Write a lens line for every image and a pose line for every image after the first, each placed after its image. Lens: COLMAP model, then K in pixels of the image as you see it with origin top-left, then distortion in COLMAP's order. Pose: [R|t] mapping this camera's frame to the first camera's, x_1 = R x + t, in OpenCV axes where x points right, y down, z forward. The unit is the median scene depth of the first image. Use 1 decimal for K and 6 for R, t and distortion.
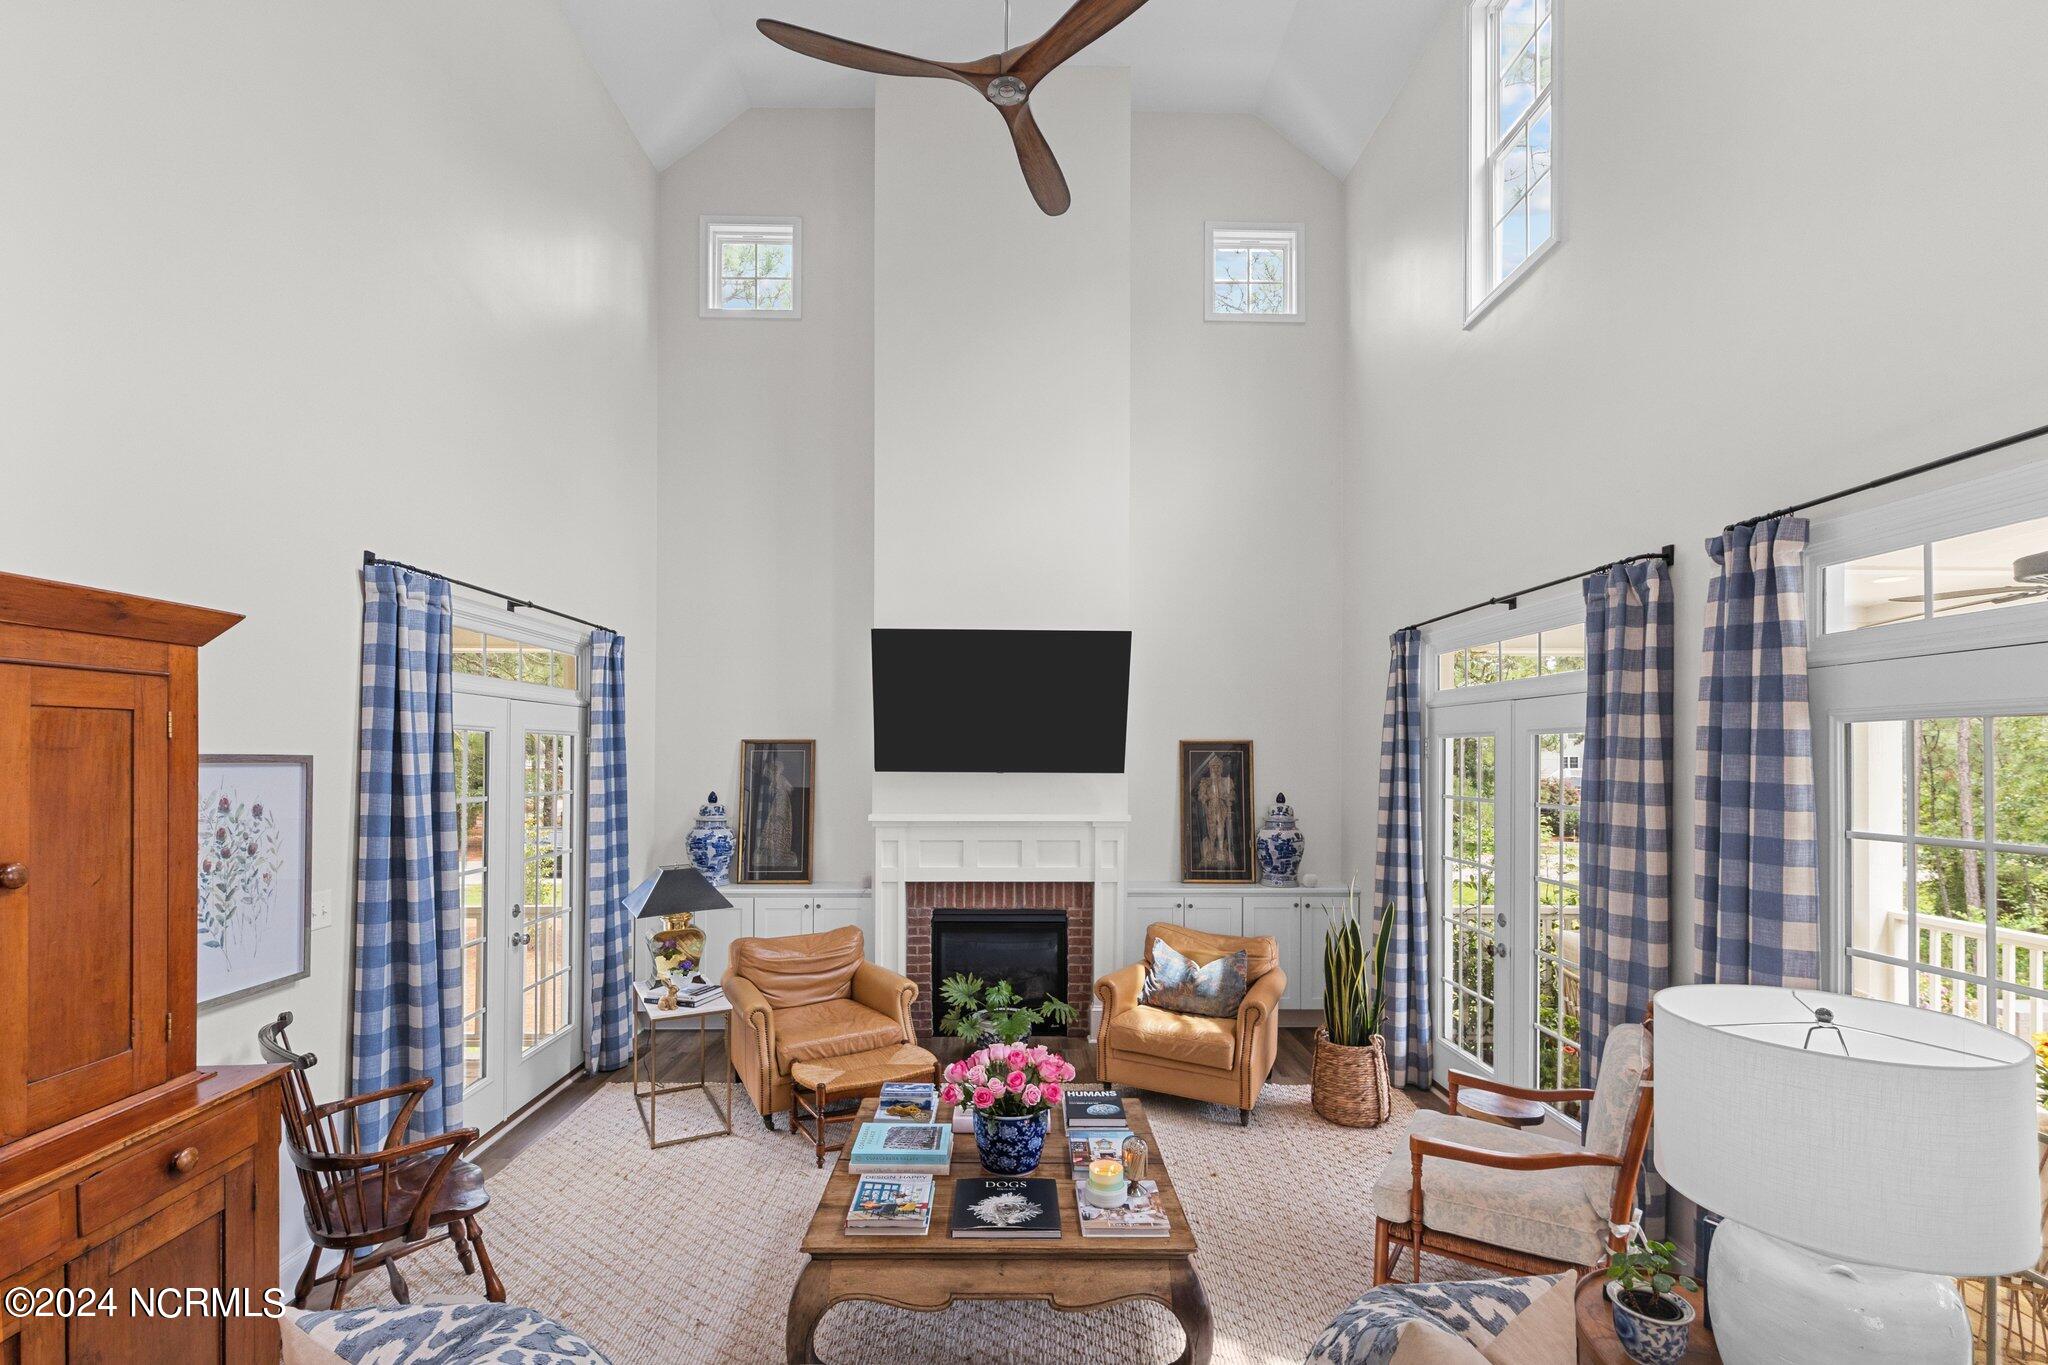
lens RADIAL K [[898.4, 0, 1018.1], [0, 898.4, 751.9], [0, 0, 1]] dist [-0.000227, -0.000304]
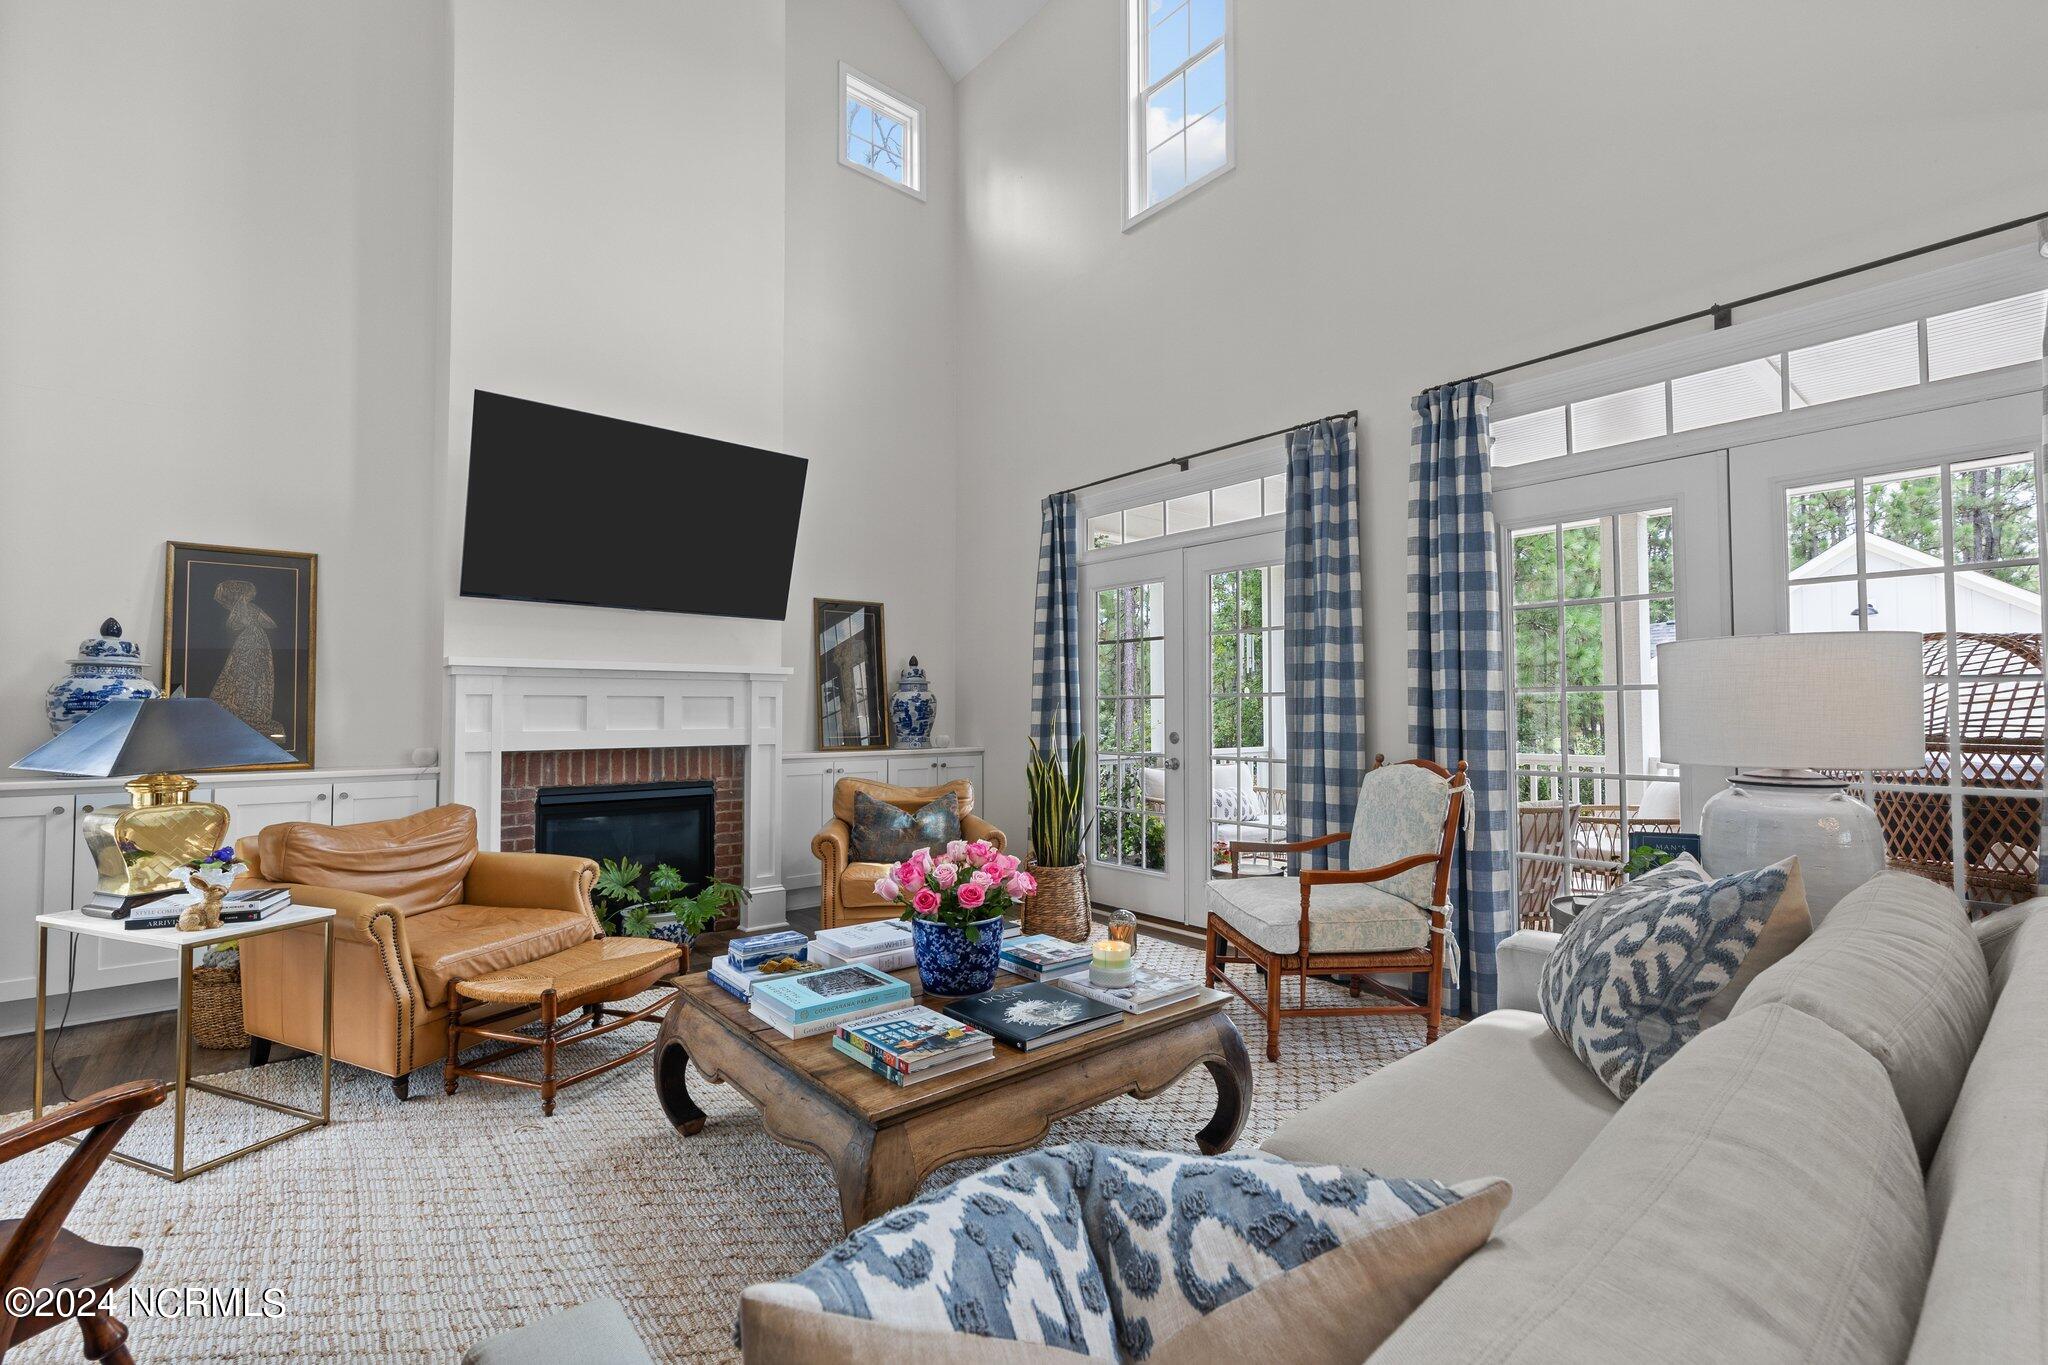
lens RADIAL K [[881.0, 0, 1001.7], [0, 881.0, 685.9], [0, 0, 1]] dist [0.000264, 0.000226]
pose [[0.779770, 0.014944, 0.625887, -0.278572], [0.002185, 0.999644, -0.026590, 0.120427], [-0.626062, 0.022102, 0.779460, 0.202320]]
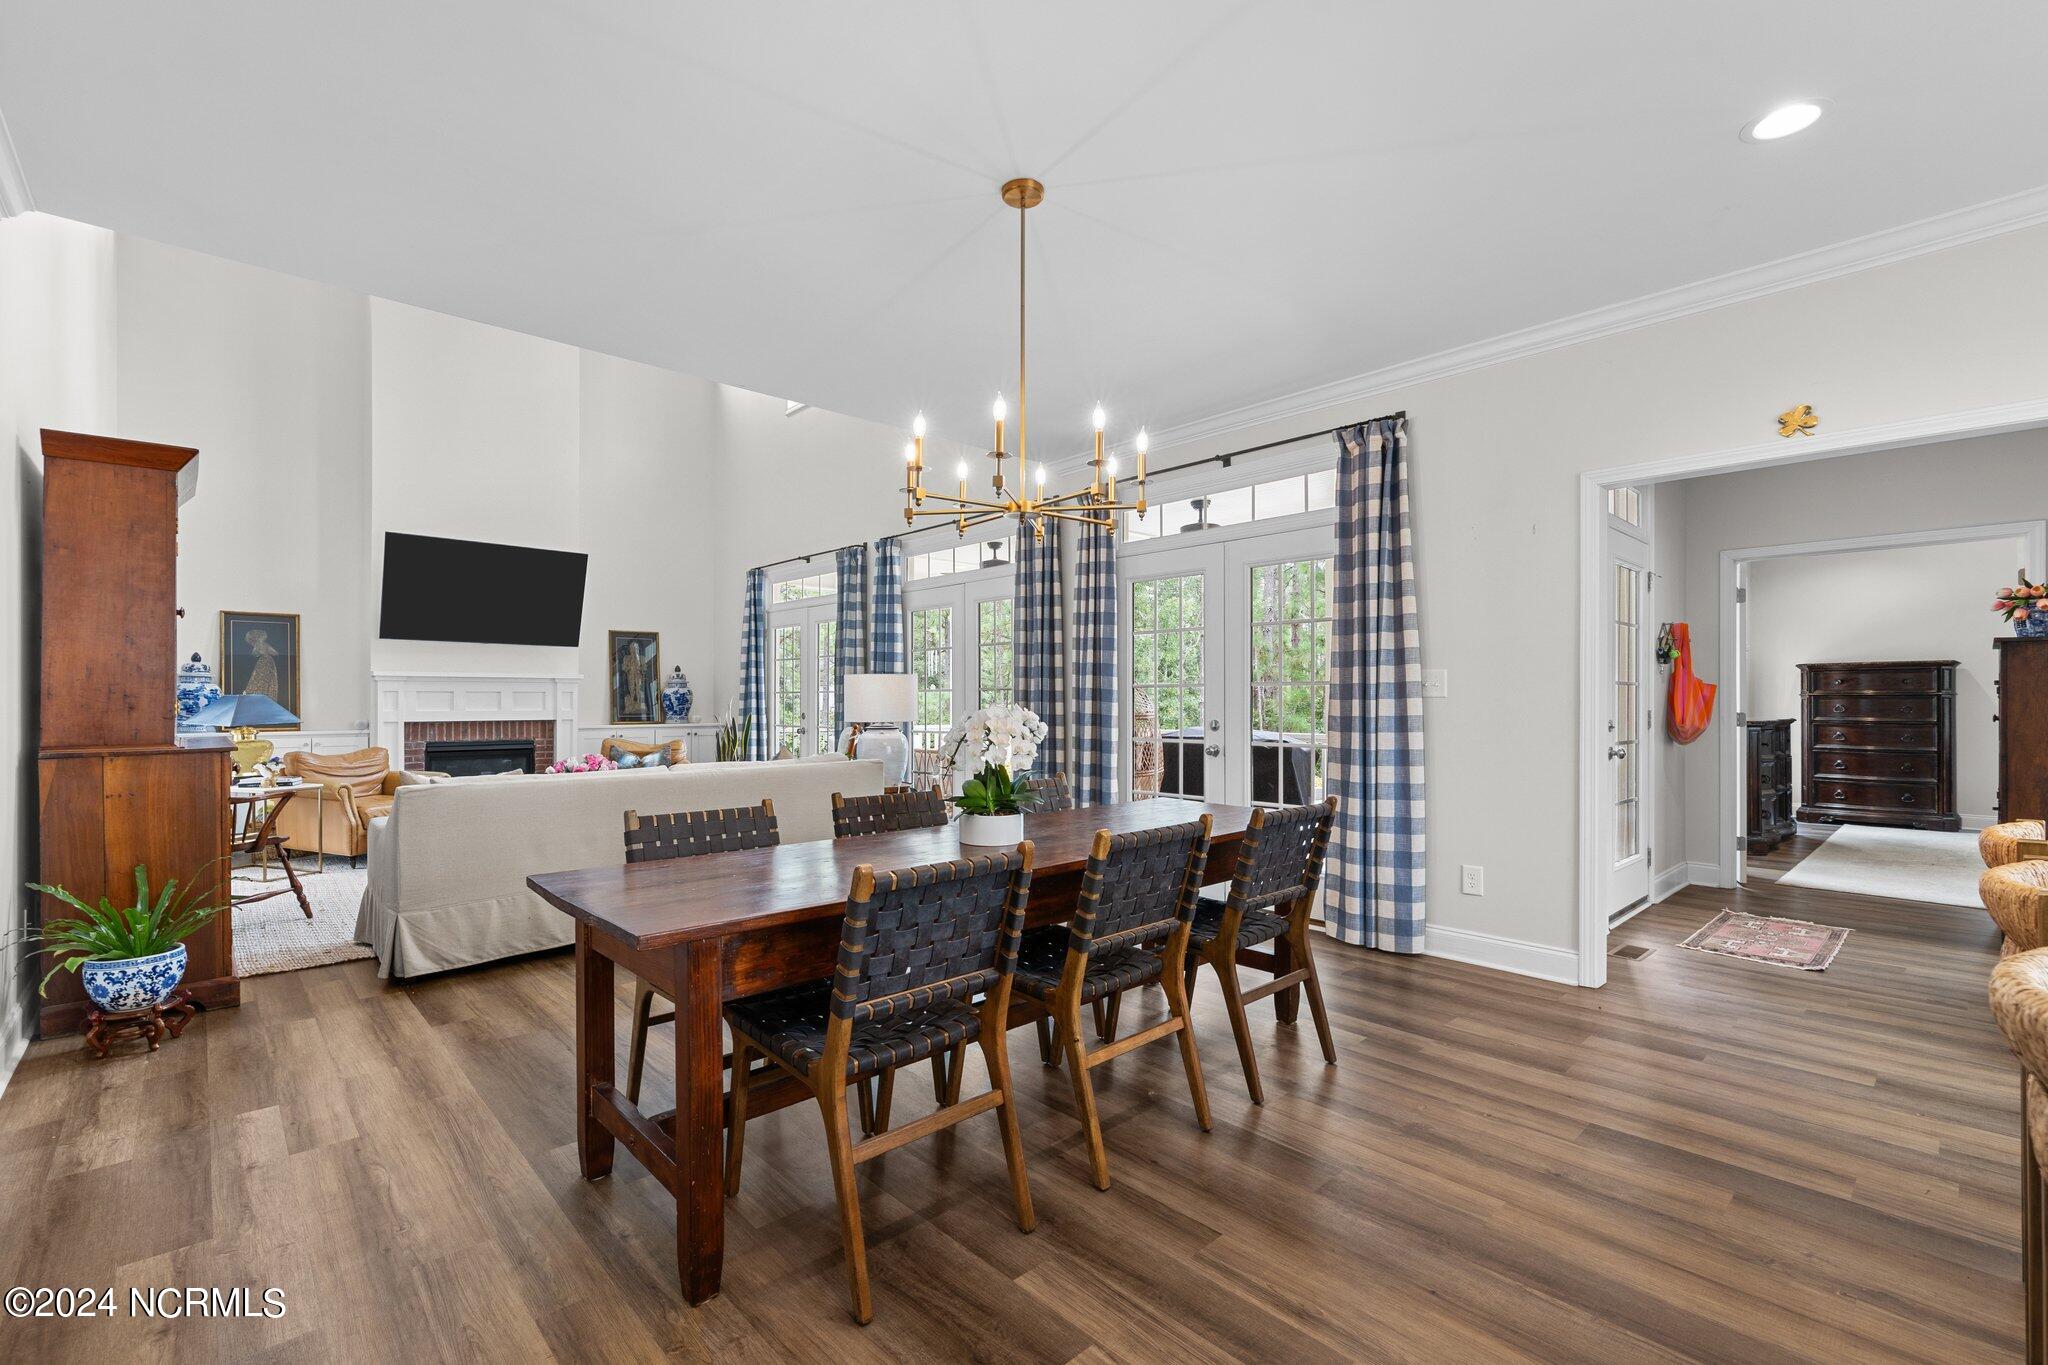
lens RADIAL K [[892.7, 0, 1009.4], [0, 892.7, 697.9], [0, 0, 1]] dist [0.000546, 0.000316]
pose [[0.749453, -0.000401, 0.662058, -0.359725], [0.000021, 1.000000, 0.000582, 0.116882], [-0.662058, -0.000422, 0.749453, -0.657594]]
